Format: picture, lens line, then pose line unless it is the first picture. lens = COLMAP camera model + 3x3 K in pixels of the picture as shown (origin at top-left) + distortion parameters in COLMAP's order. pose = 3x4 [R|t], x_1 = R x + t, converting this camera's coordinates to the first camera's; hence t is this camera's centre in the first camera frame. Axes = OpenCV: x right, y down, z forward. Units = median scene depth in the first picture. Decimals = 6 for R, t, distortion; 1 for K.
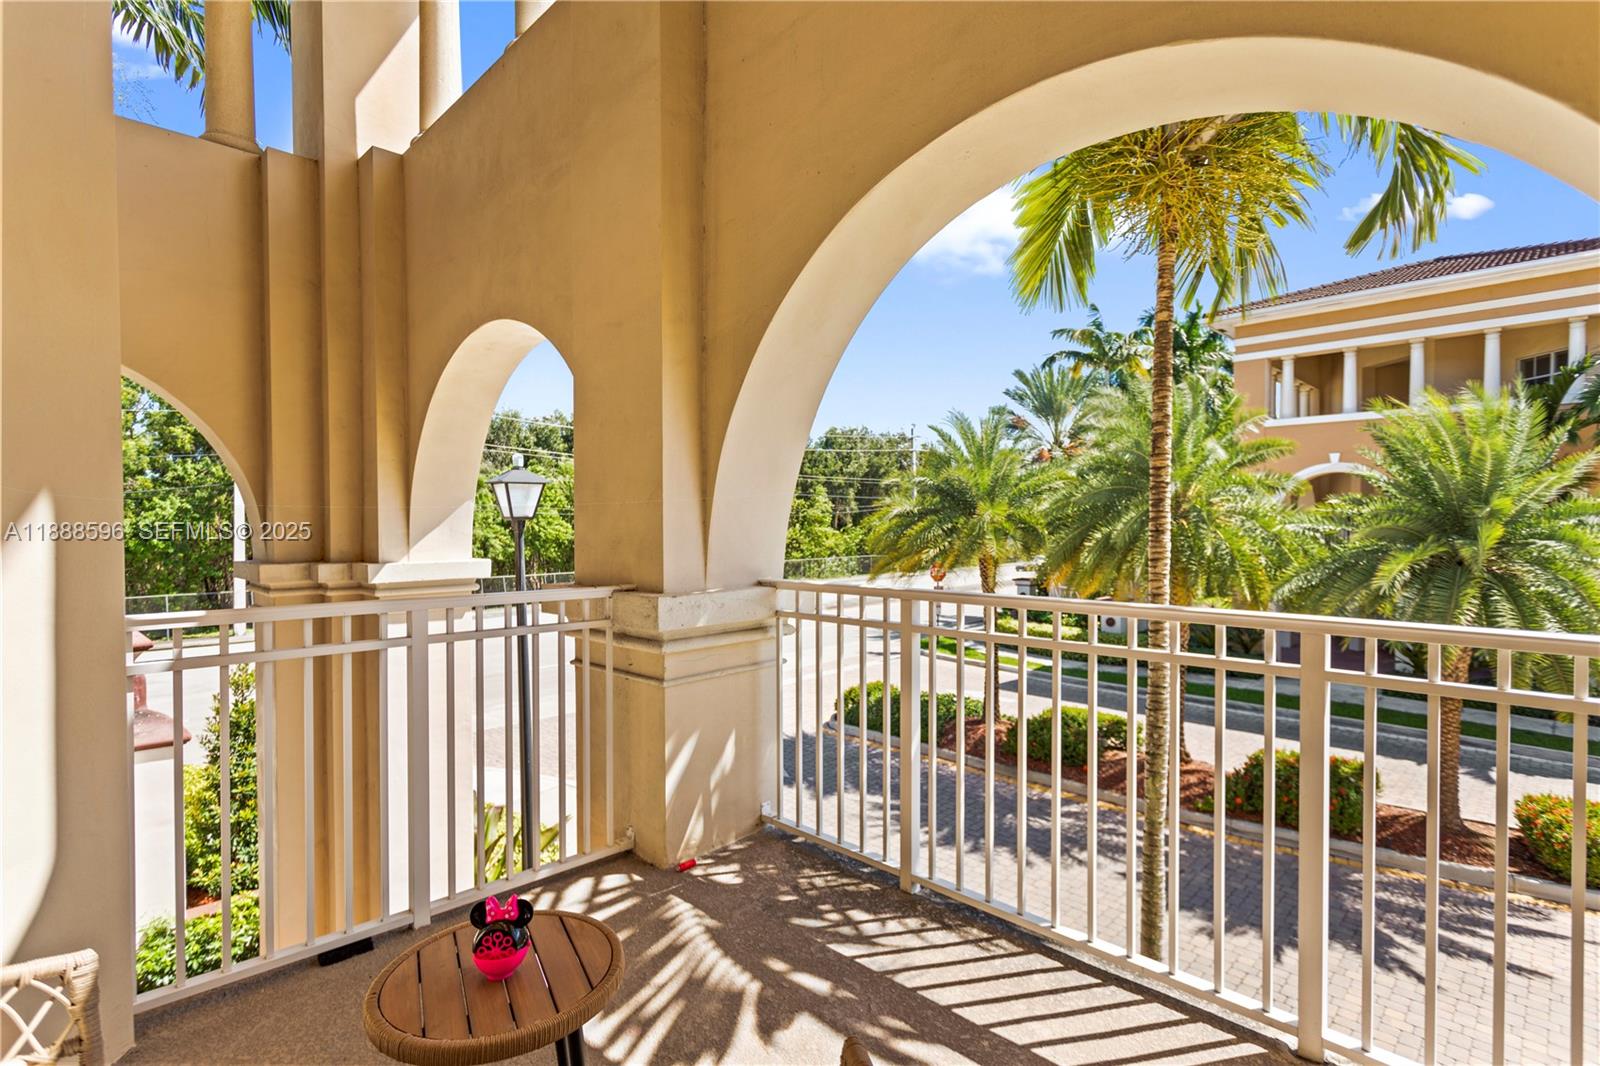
lens RADIAL K [[773.7, 0, 794.6], [0, 773.7, 536.6], [0, 0, 1]] dist [-0.001660, 0.000645]
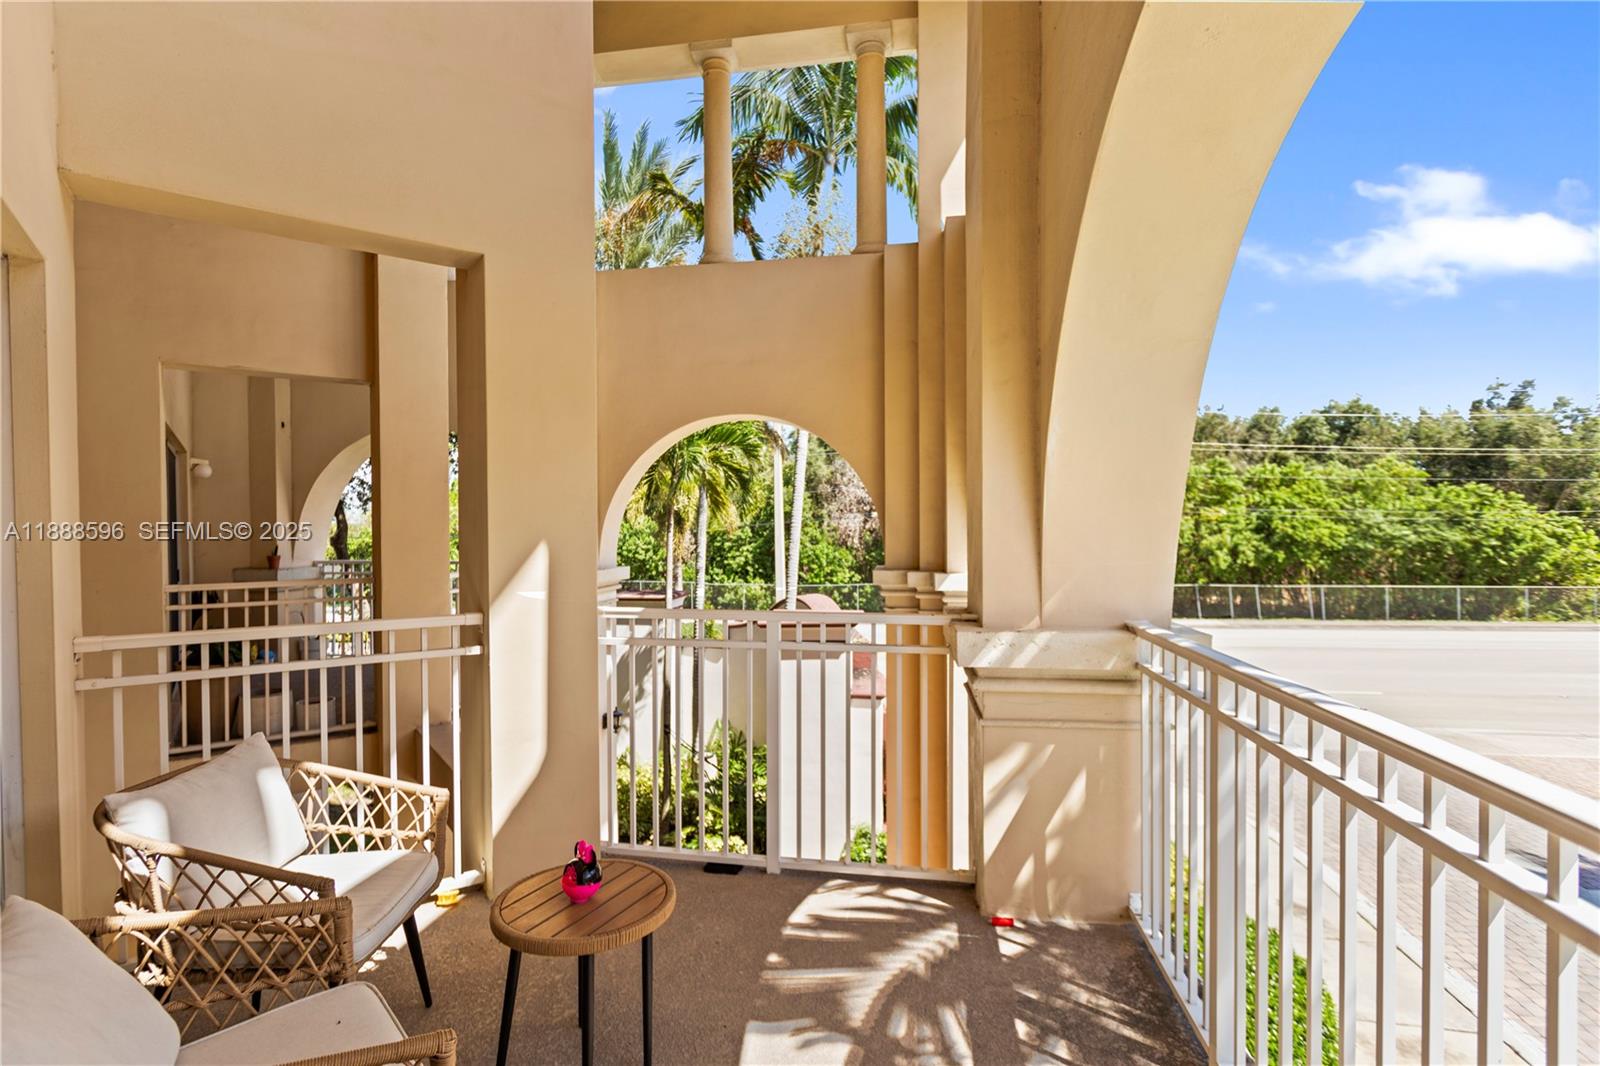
lens RADIAL K [[761.2, 0, 796.8], [0, 761.2, 535.1], [0, 0, 1]] dist [-0.000403, 0.000324]
pose [[0.585143, 0.007921, -0.810891, 0.257514], [-0.011956, 0.999928, 0.001140, -0.022085], [0.810842, 0.009028, 0.585196, 0.145522]]
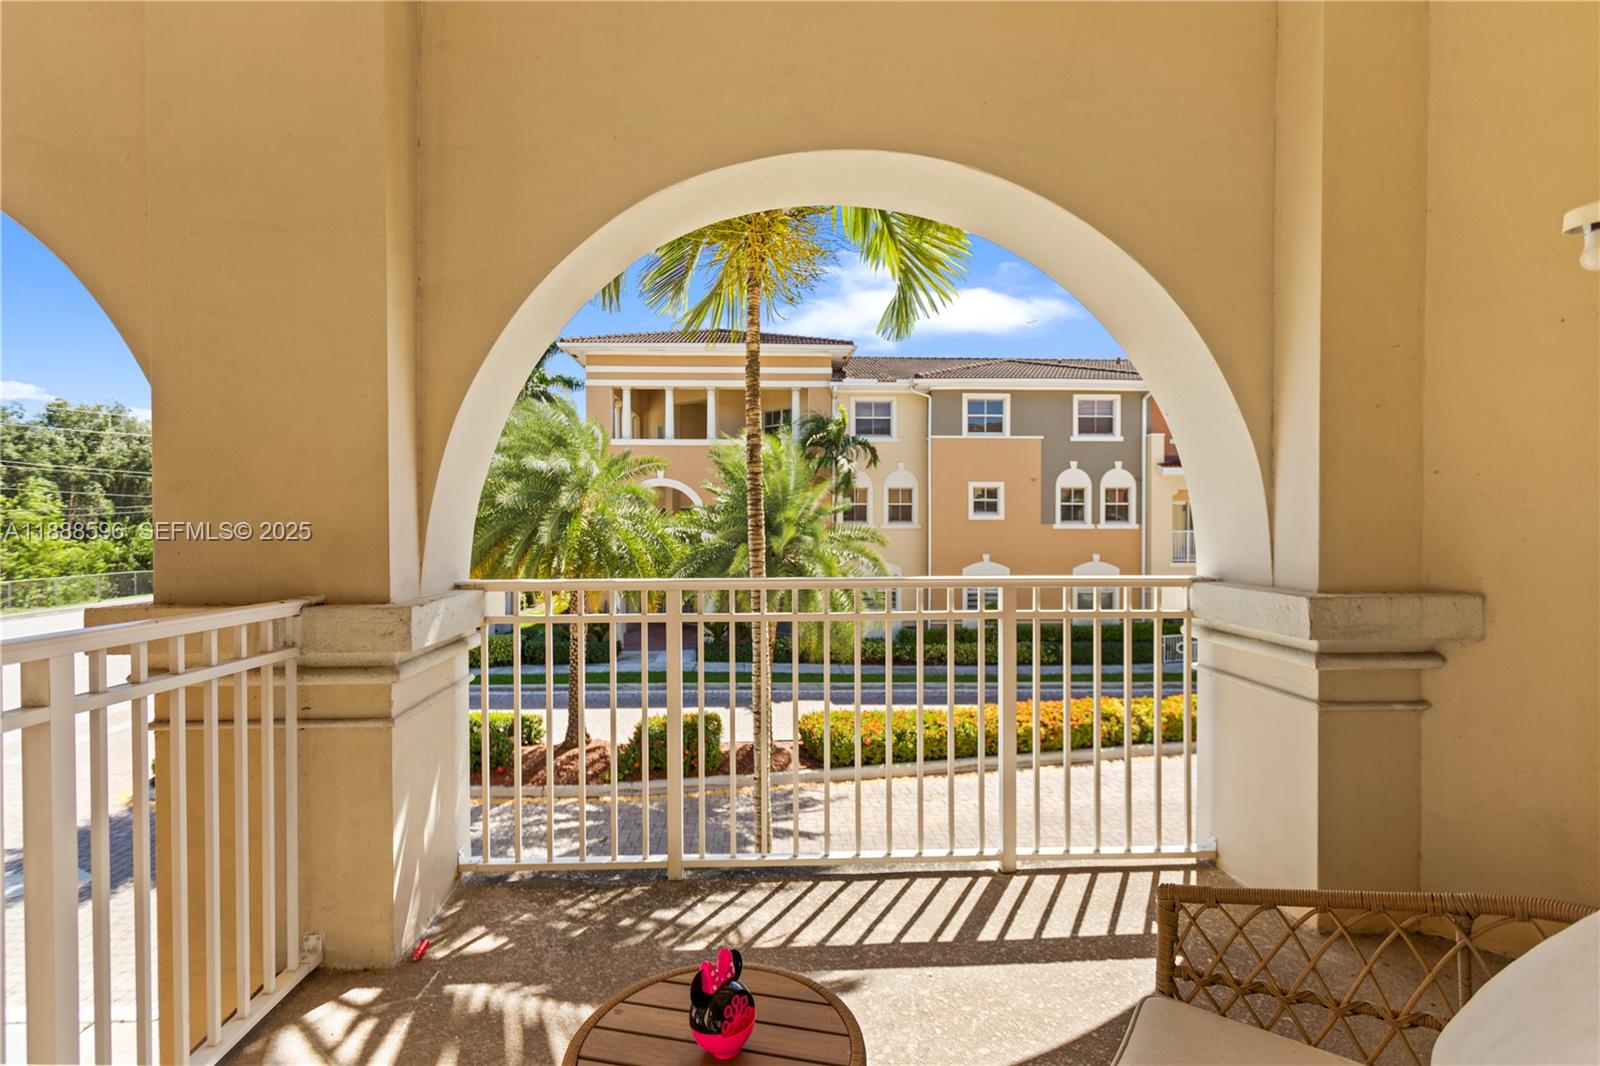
lens RADIAL K [[761.2, 0, 796.8], [0, 761.2, 535.1], [0, 0, 1]] dist [-0.000403, 0.000324]
pose [[0.669507, -0.007488, 0.742768, -0.254778], [0.014906, 0.999883, -0.003356, 0.008153], [-0.742656, 0.013319, 0.669541, 0.113053]]
